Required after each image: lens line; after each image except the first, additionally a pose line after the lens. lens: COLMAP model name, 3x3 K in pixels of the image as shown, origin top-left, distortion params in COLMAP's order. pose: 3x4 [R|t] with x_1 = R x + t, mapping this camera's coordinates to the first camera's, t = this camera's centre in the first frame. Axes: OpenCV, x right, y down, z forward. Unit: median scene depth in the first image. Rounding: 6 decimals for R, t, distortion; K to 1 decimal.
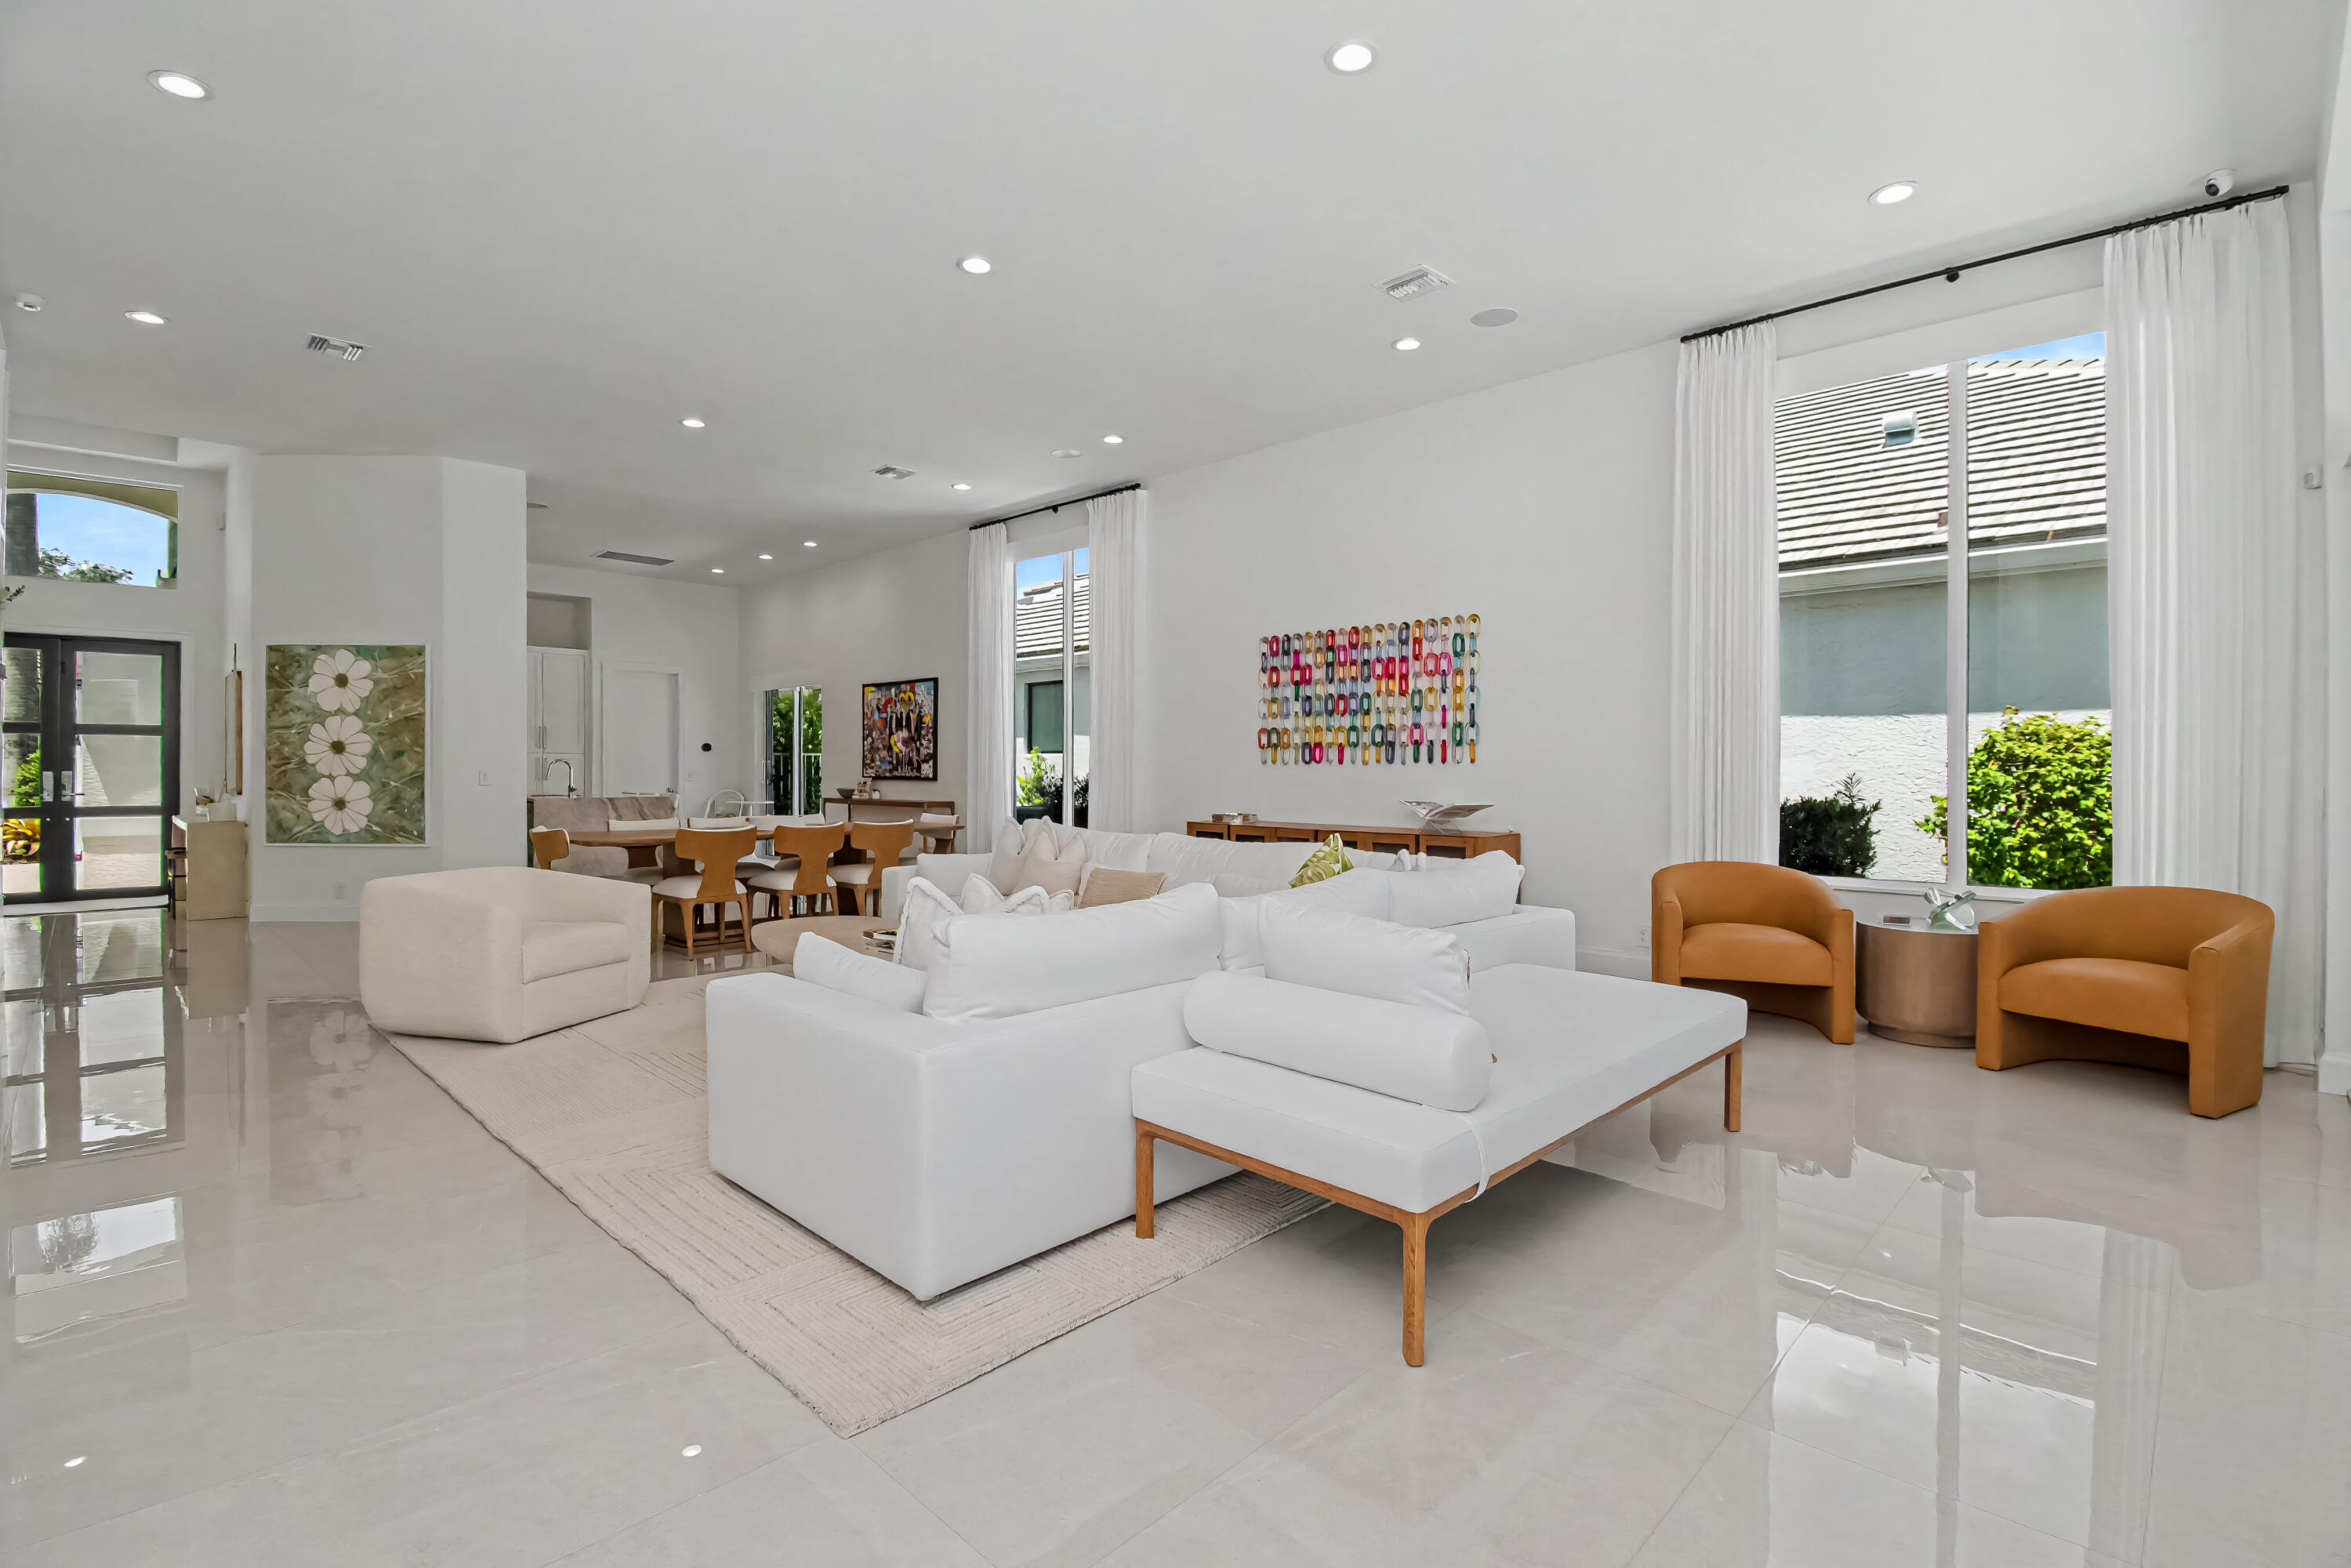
lens RADIAL K [[1057.2, 0, 1197.4], [0, 1057.2, 772.4], [0, 0, 1]] dist [-0.000964, -0.015260]
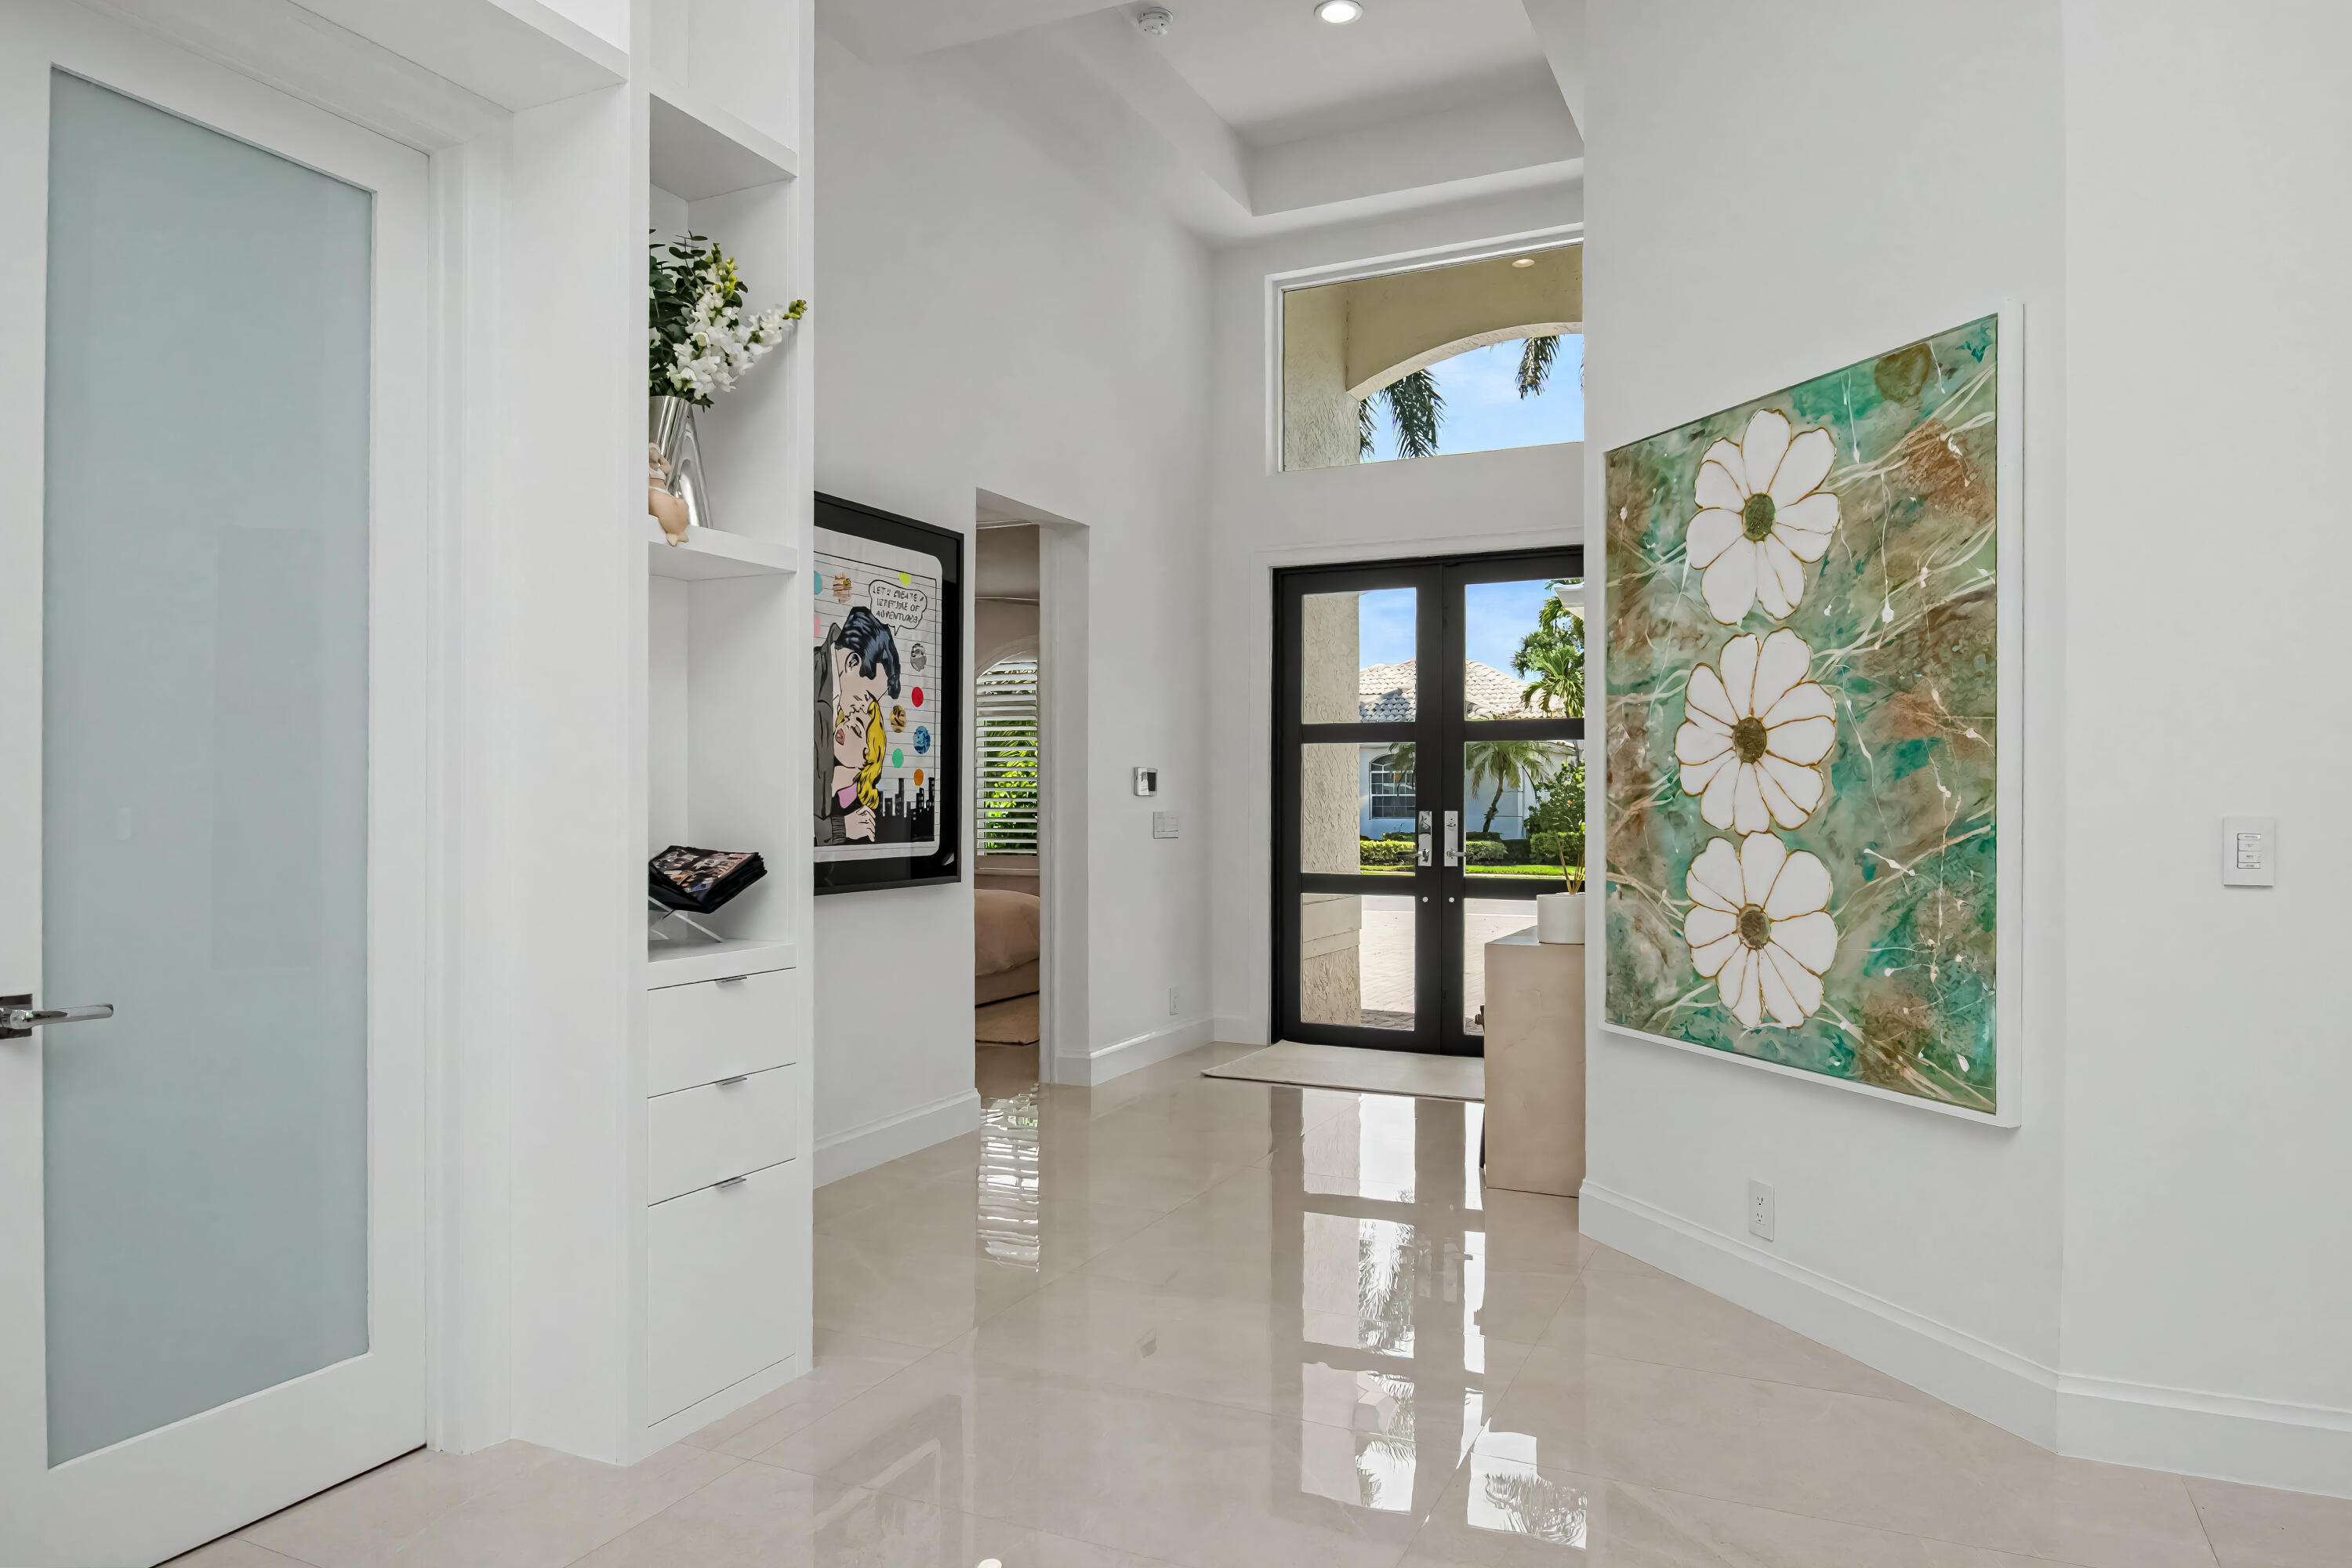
lens RADIAL K [[1464.9, 0, 1154.0], [0, 1464.9, 802.0], [0, 0, 1]] dist [-0.005539, -0.014455]
pose [[0.290984, -0.000337, -0.956728, -0.465900], [-0.002224, 0.999997, -0.001029, -0.004947], [0.956725, 0.002427, 0.290982, 0.713149]]
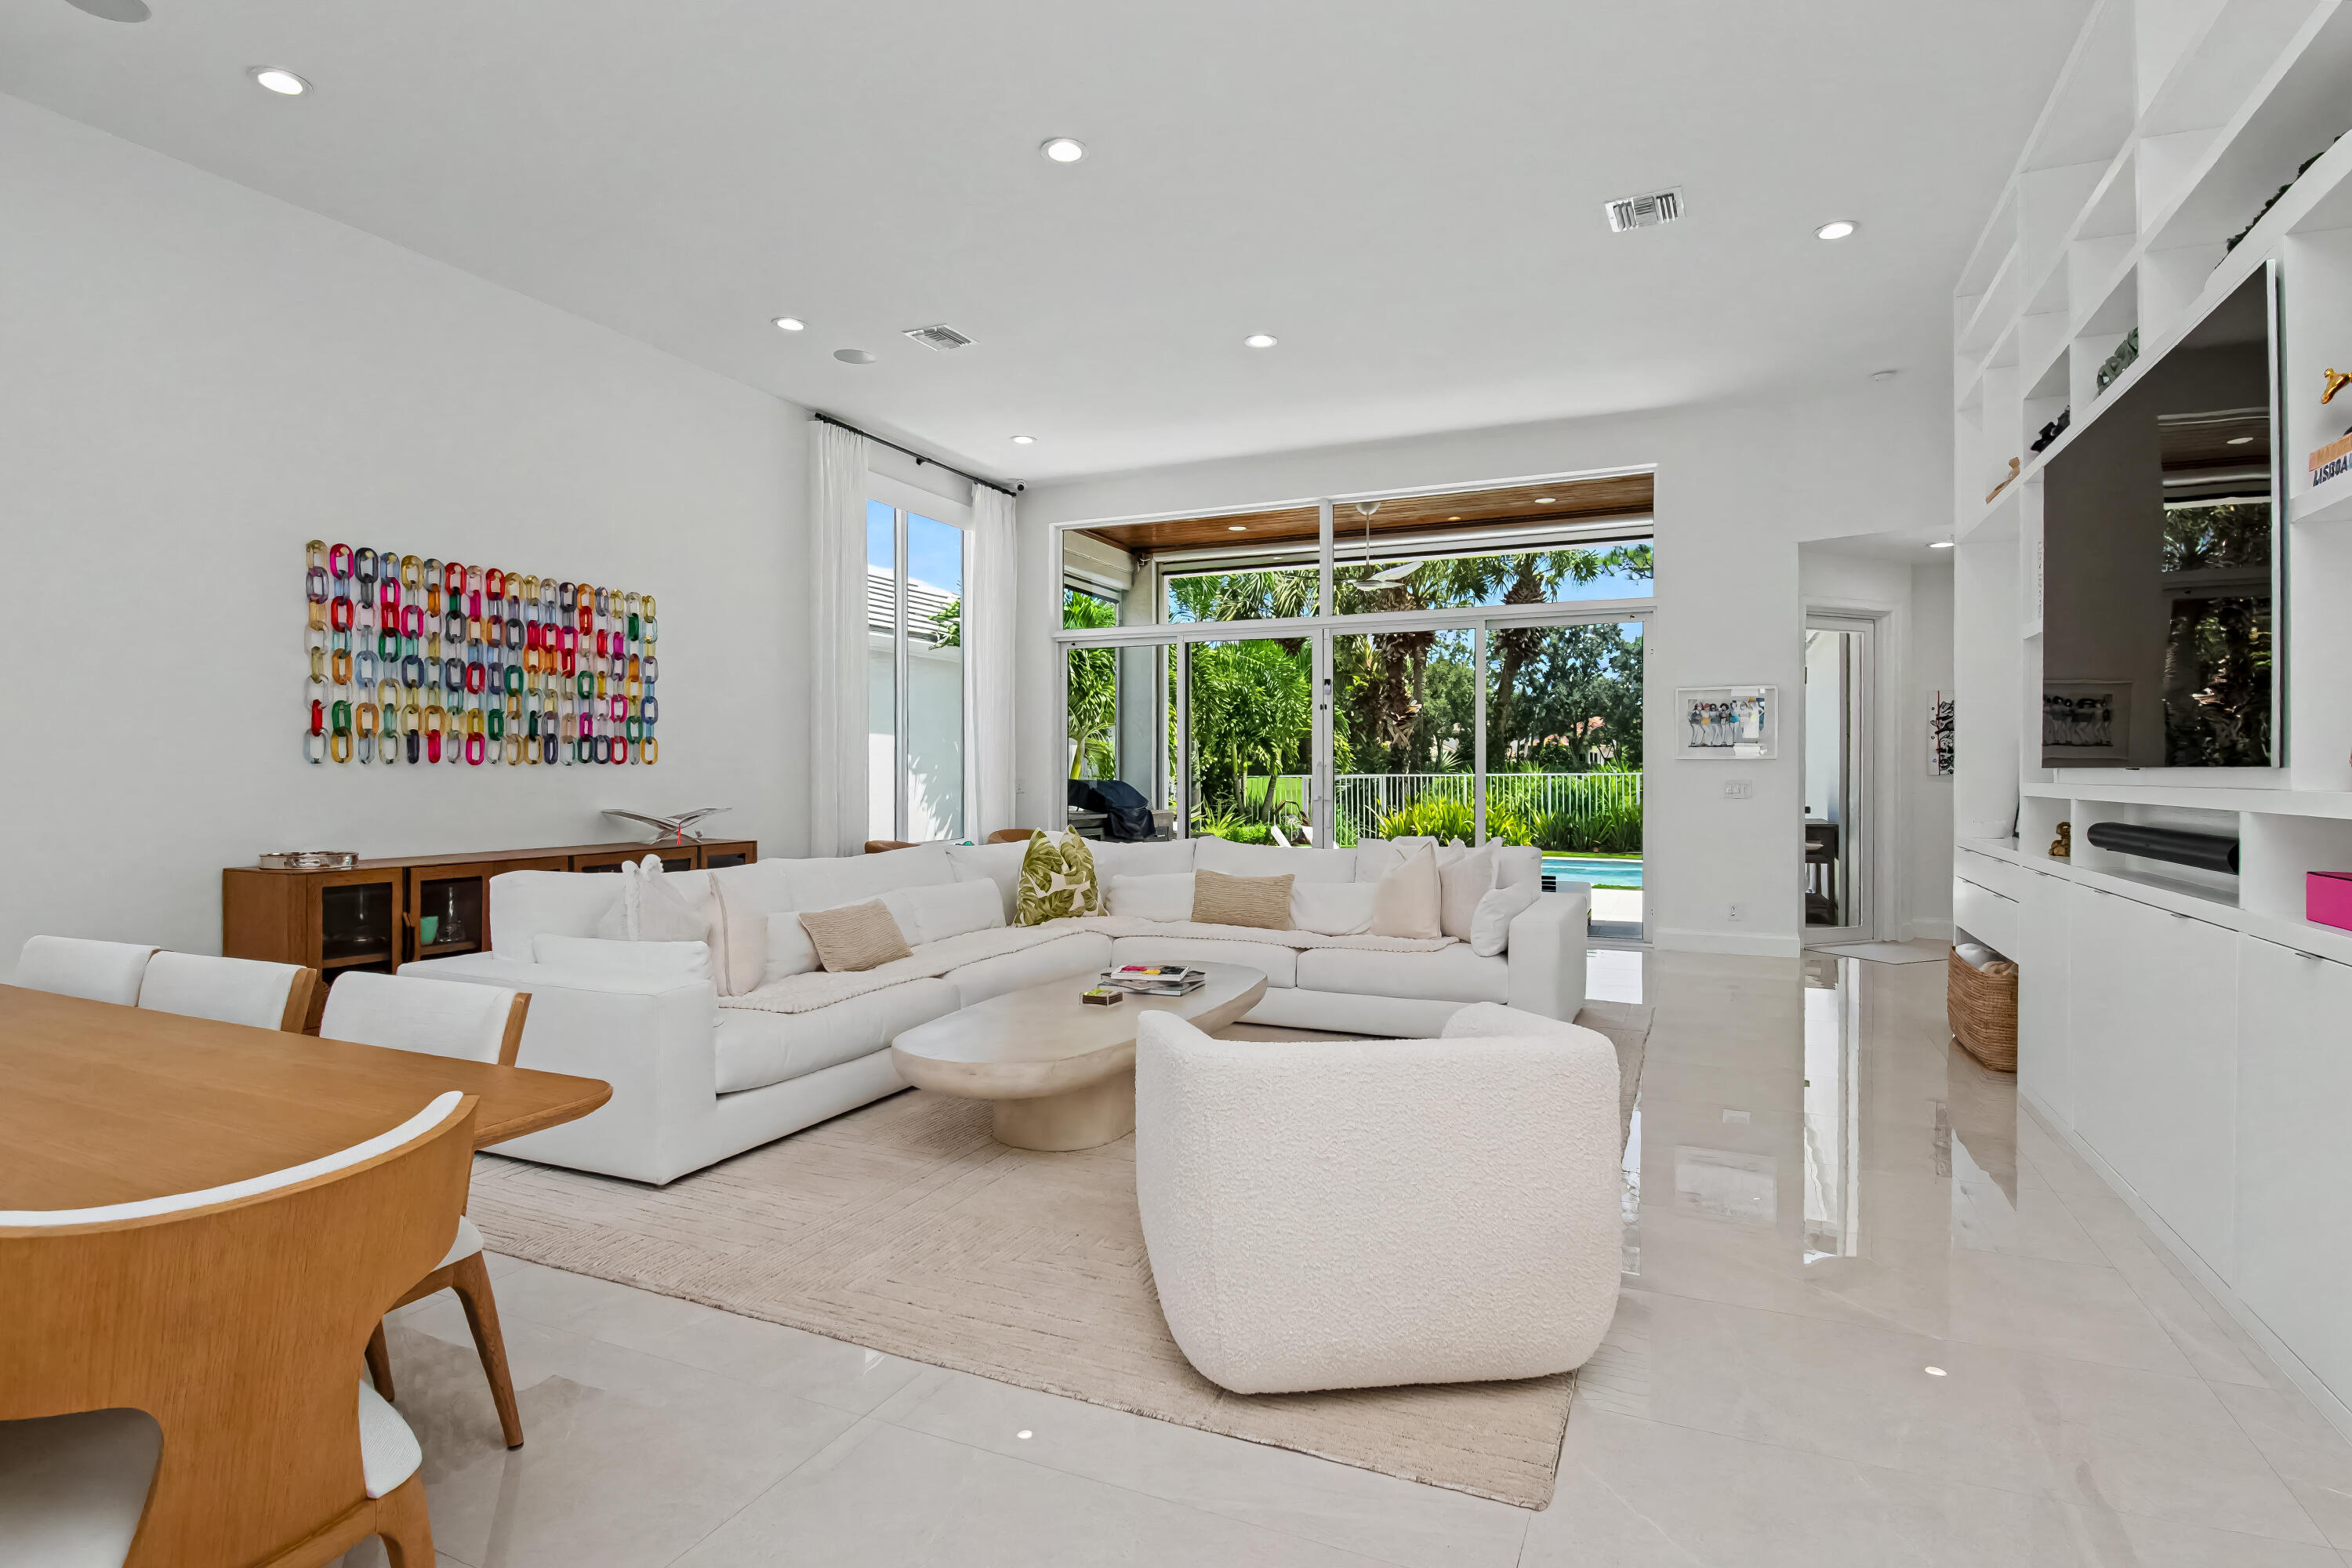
lens RADIAL K [[1138.7, 0, 1176.9], [0, 1138.7, 782.3], [0, 0, 1]] dist [-0.001057, -0.002360]
pose [[-0.311611, -0.012515, 0.950127, -0.666182], [-0.000516, 0.999915, 0.013001, -0.005500], [-0.950210, 0.003561, -0.311591, 0.749160]]
